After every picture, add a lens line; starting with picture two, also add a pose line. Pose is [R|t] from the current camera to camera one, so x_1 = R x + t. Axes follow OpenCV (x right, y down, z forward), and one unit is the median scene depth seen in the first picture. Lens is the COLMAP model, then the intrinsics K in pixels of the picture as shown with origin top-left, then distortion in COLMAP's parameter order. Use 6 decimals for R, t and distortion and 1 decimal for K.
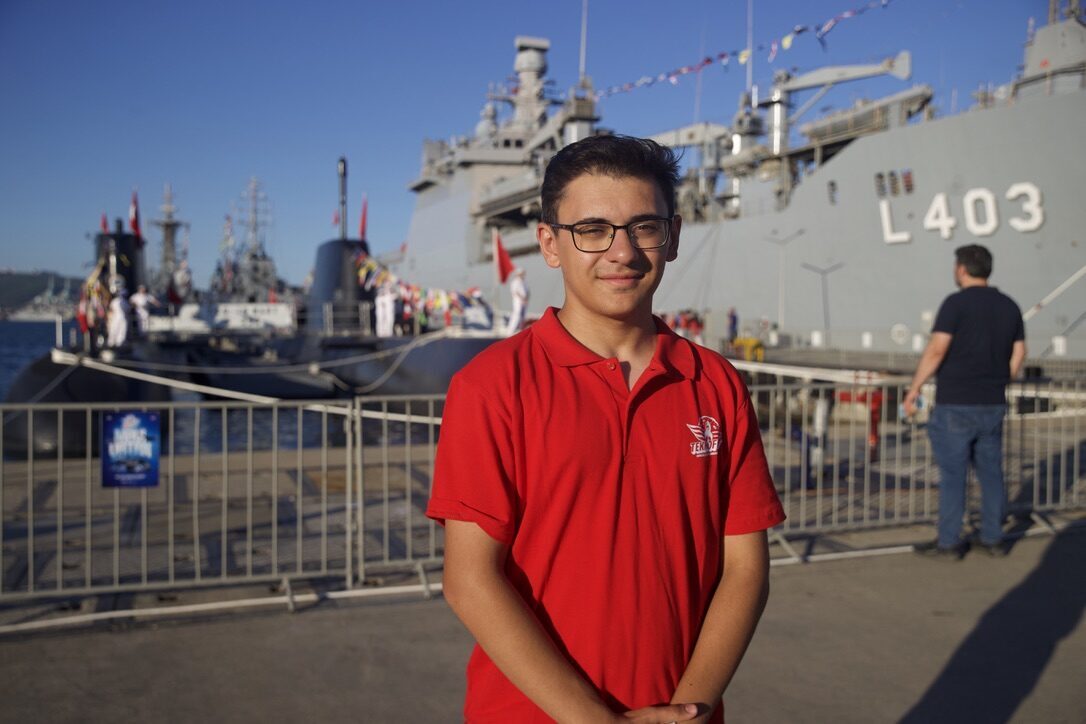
lens RADIAL K [[986.3, 0, 543.0], [0, 986.3, 362.0], [0, 0, 1]] dist [-0.003719, 0.013696]
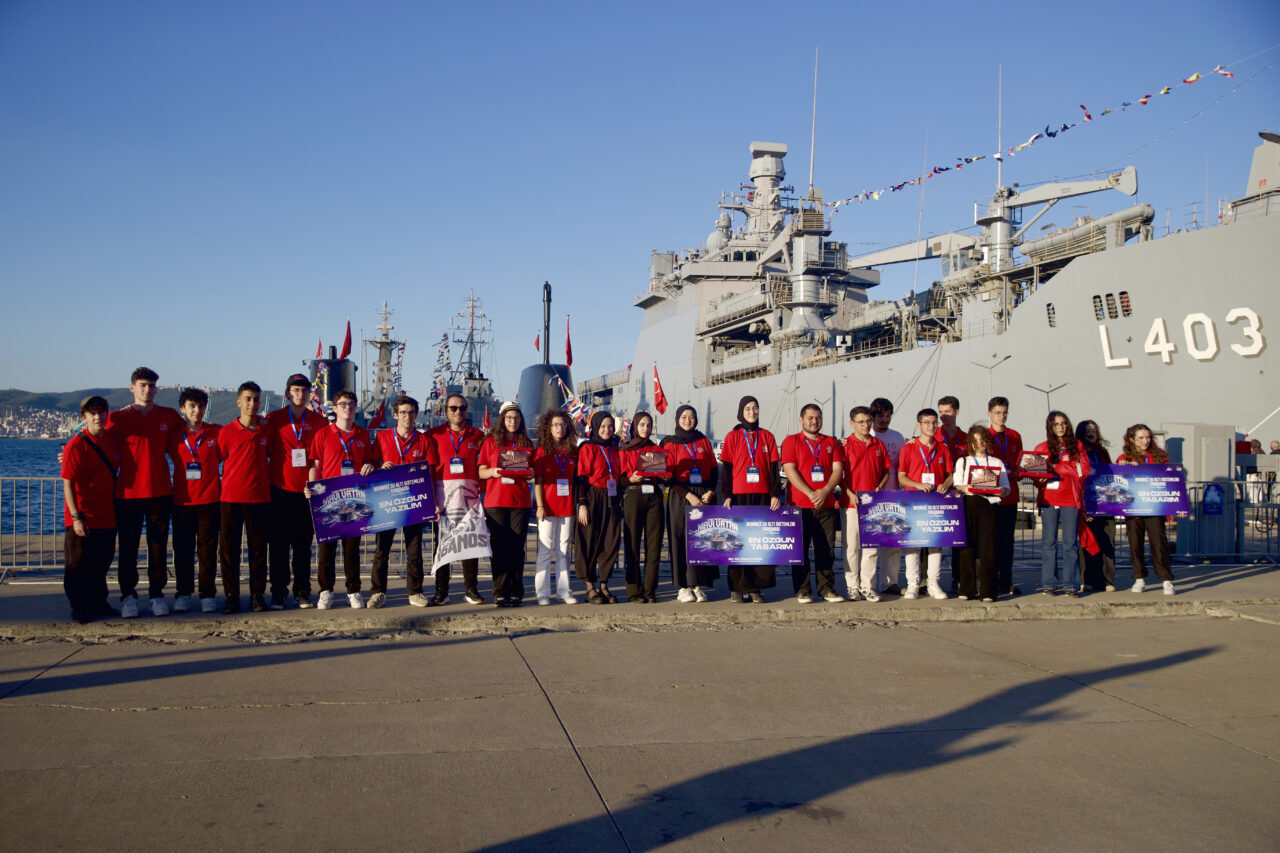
lens RADIAL K [[1162.5, 0, 640.0], [0, 1162.5, 426.5], [0, 0, 1]] dist [-0.003719, 0.013696]
pose [[0.988943, 0.007626, -0.148097, 0.061569], [-0.016678, 0.998061, -0.059974, 0.008174], [0.147353, 0.061780, 0.987153, -0.139700]]
